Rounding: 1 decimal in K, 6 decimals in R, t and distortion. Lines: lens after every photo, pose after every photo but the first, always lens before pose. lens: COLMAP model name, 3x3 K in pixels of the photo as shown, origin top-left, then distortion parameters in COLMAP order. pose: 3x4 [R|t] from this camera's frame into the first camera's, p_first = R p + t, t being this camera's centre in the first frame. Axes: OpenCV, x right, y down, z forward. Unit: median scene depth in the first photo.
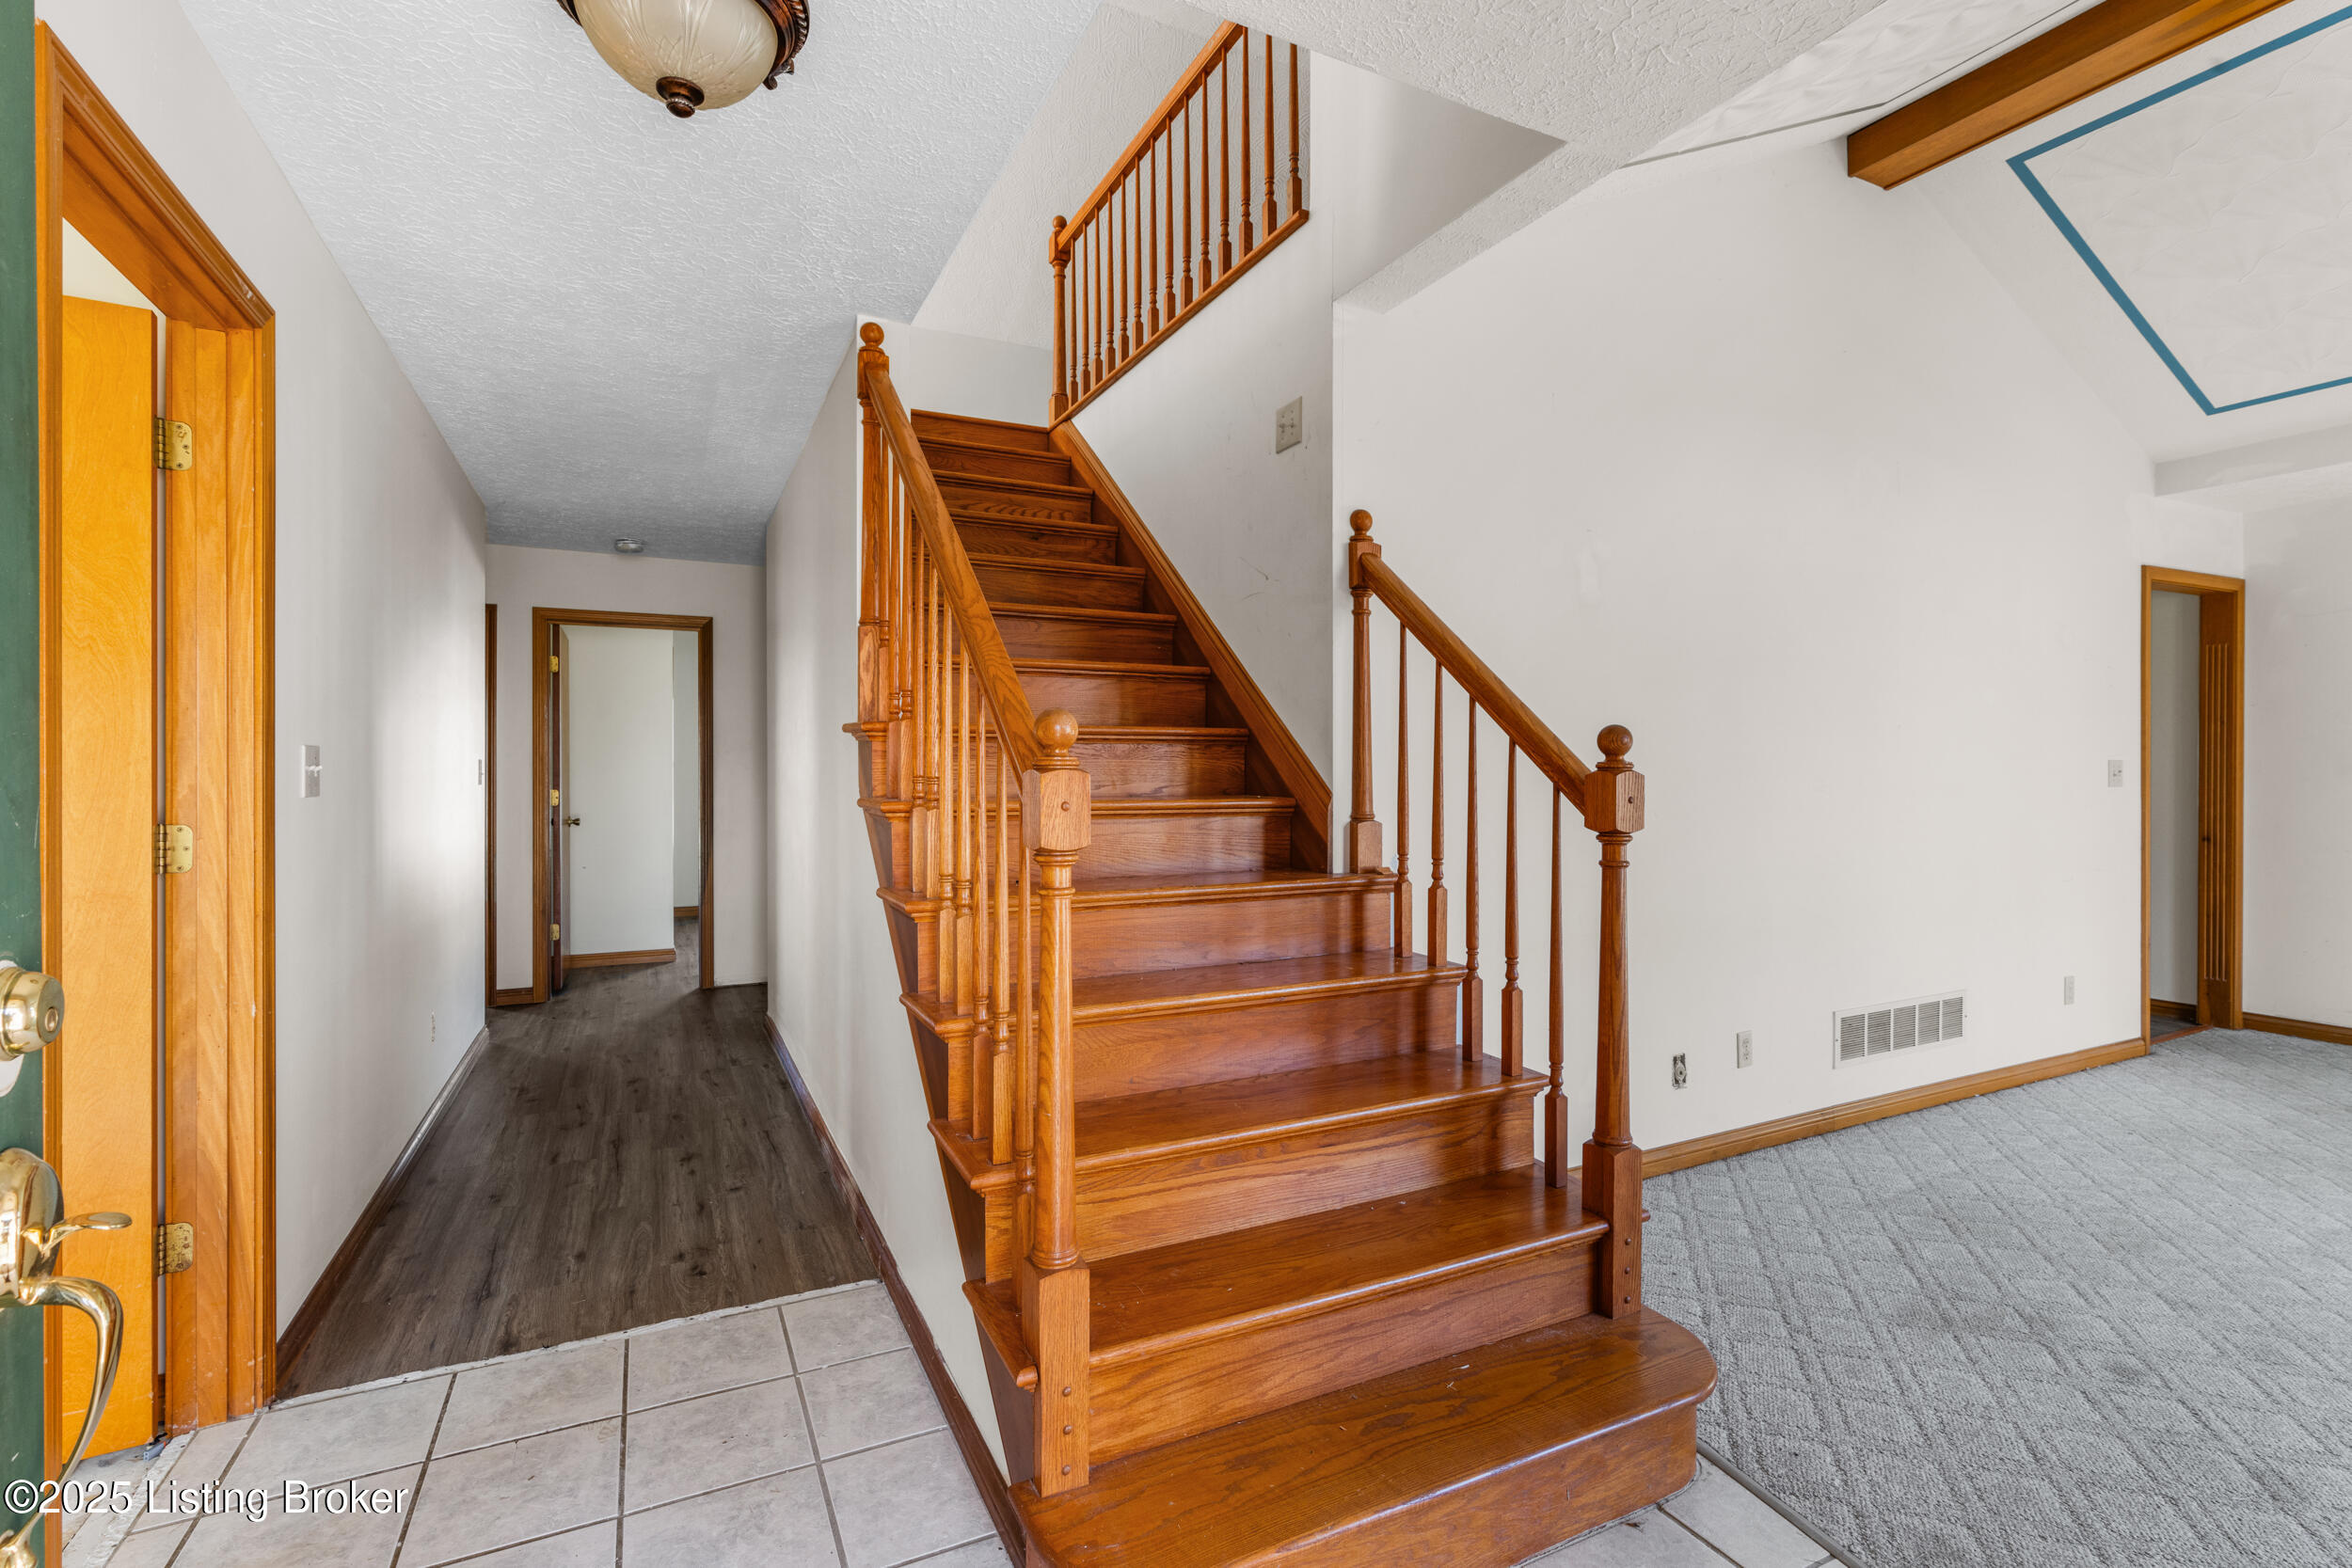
lens RADIAL K [[1073.5, 0, 1171.6], [0, 1073.5, 771.9], [0, 0, 1]] dist [-0.003124, 0.002037]
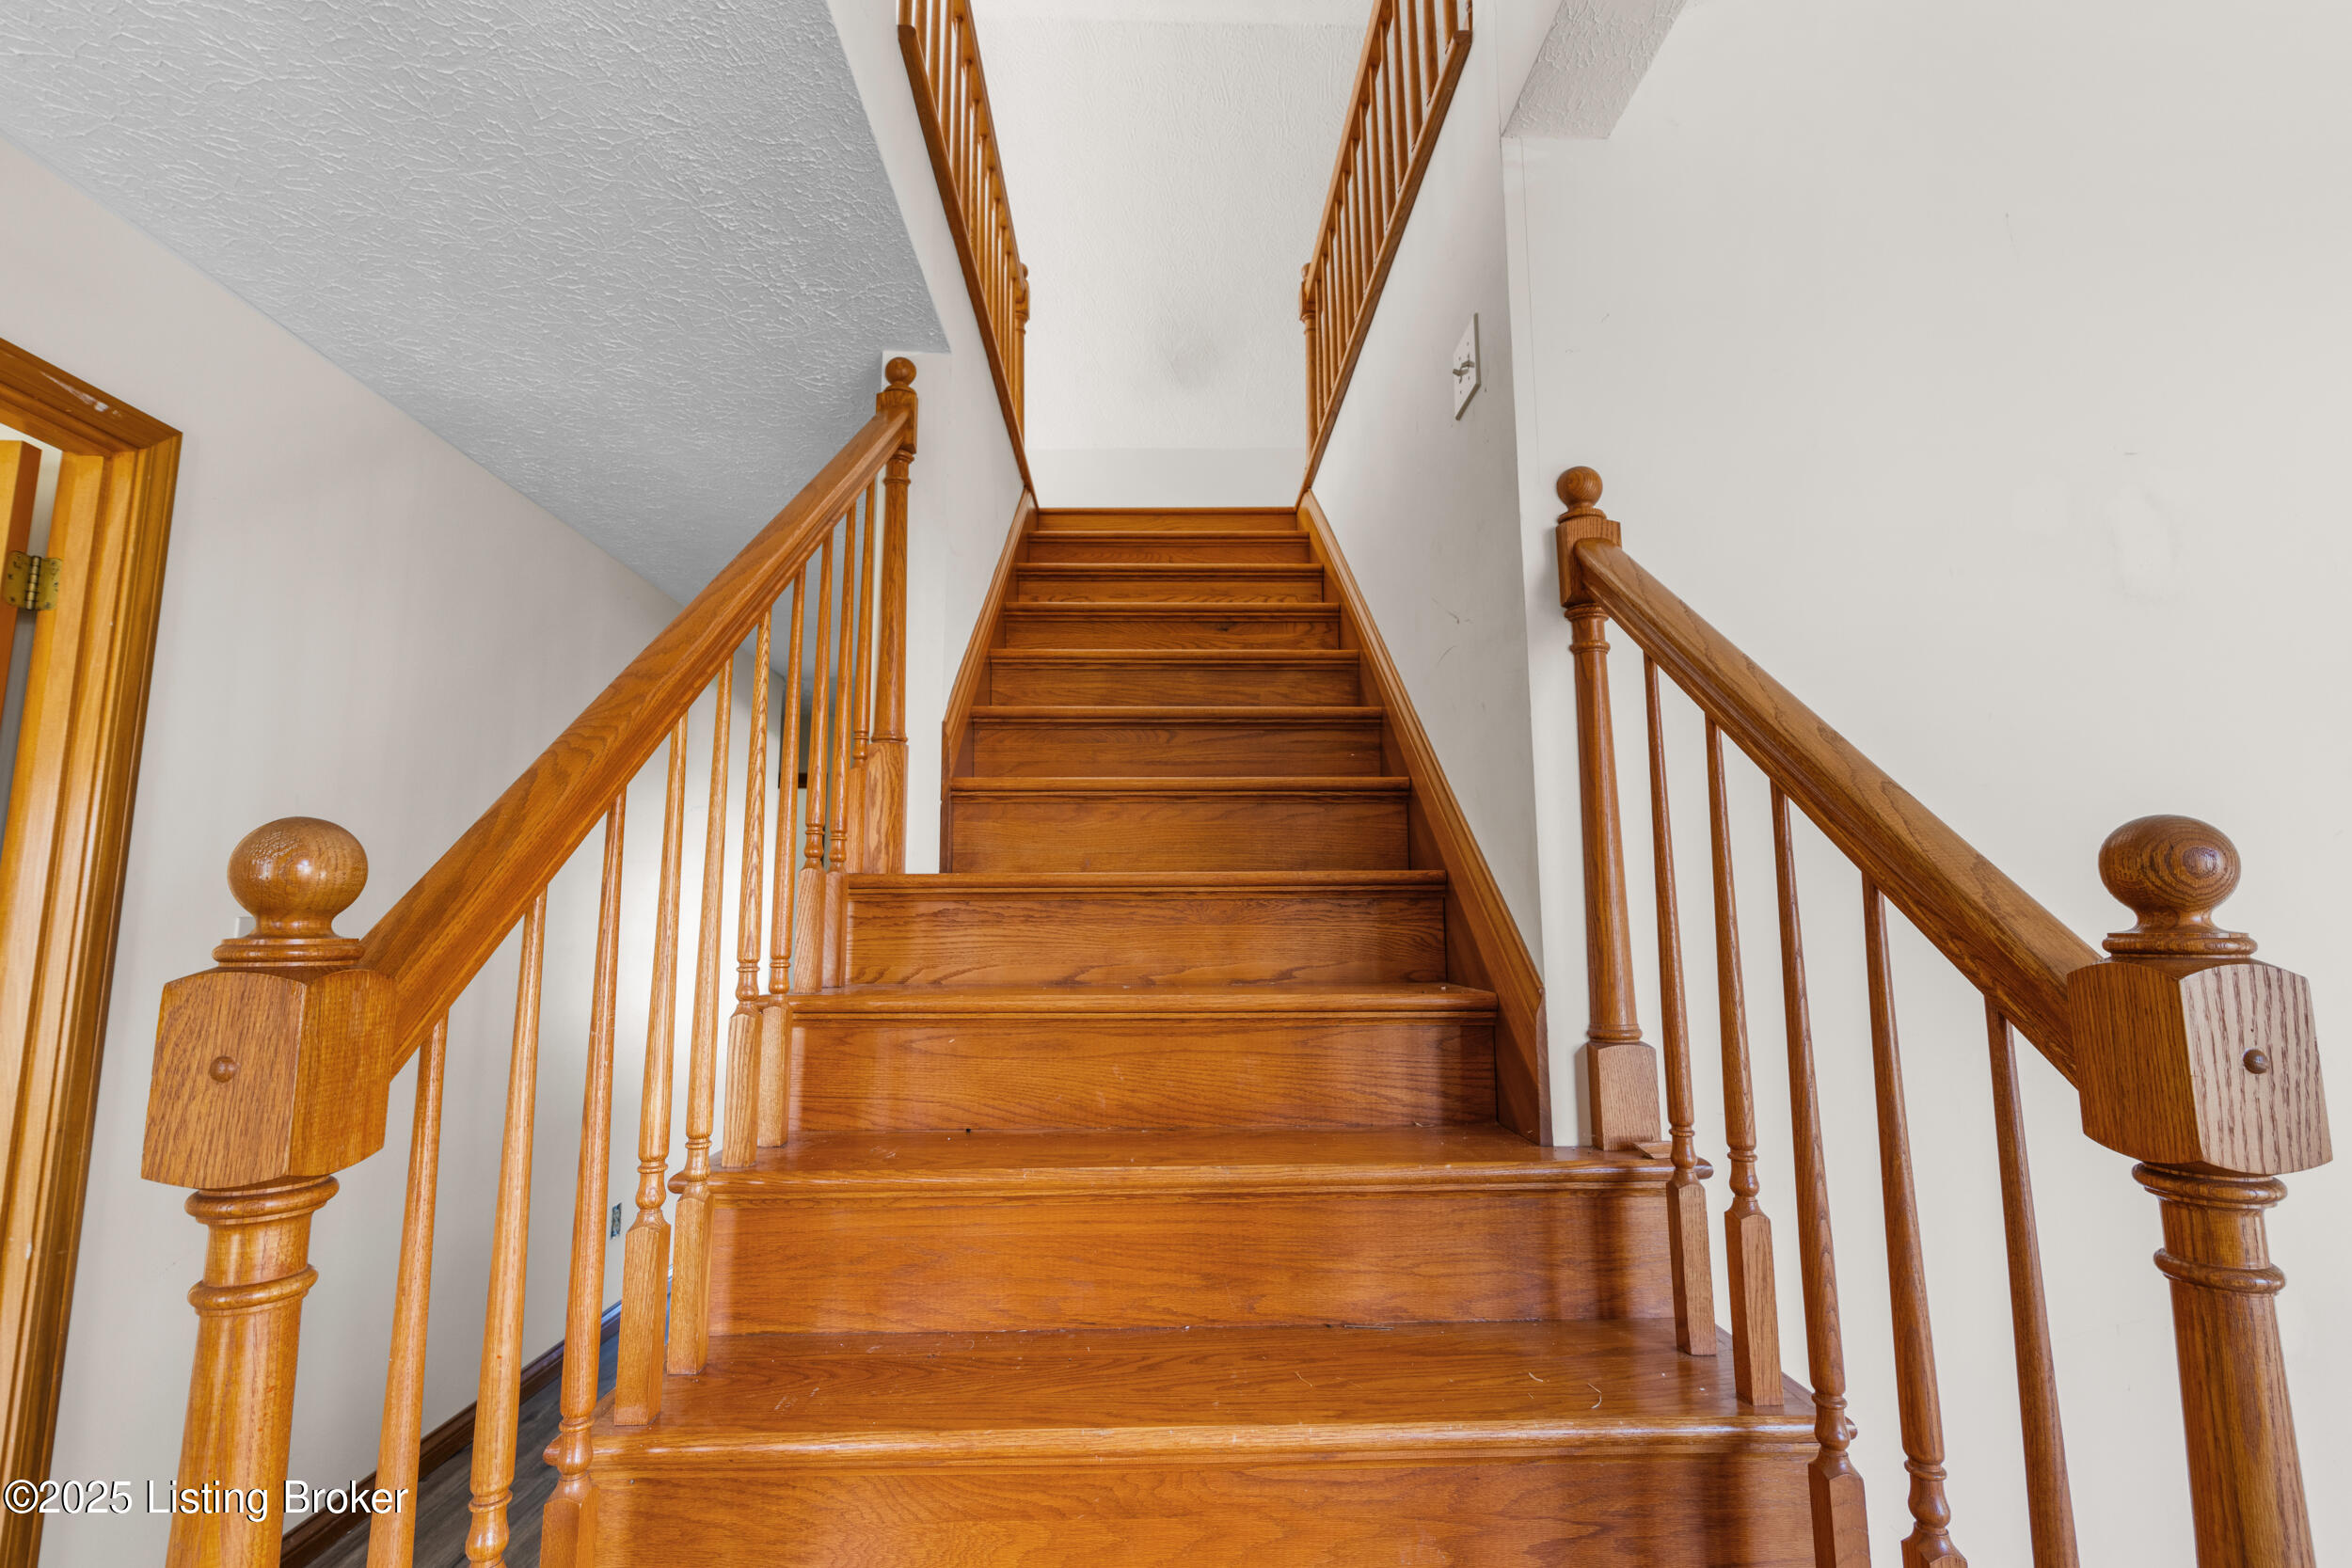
lens RADIAL K [[1073.5, 0, 1175.1], [0, 1073.5, 782.3], [0, 0, 1]] dist [-0.003124, 0.002037]
pose [[0.907529, -0.061967, -0.415393, 0.211312], [0.004614, 0.990467, -0.137674, -0.008421], [0.419965, 0.123026, 0.899163, 0.442871]]
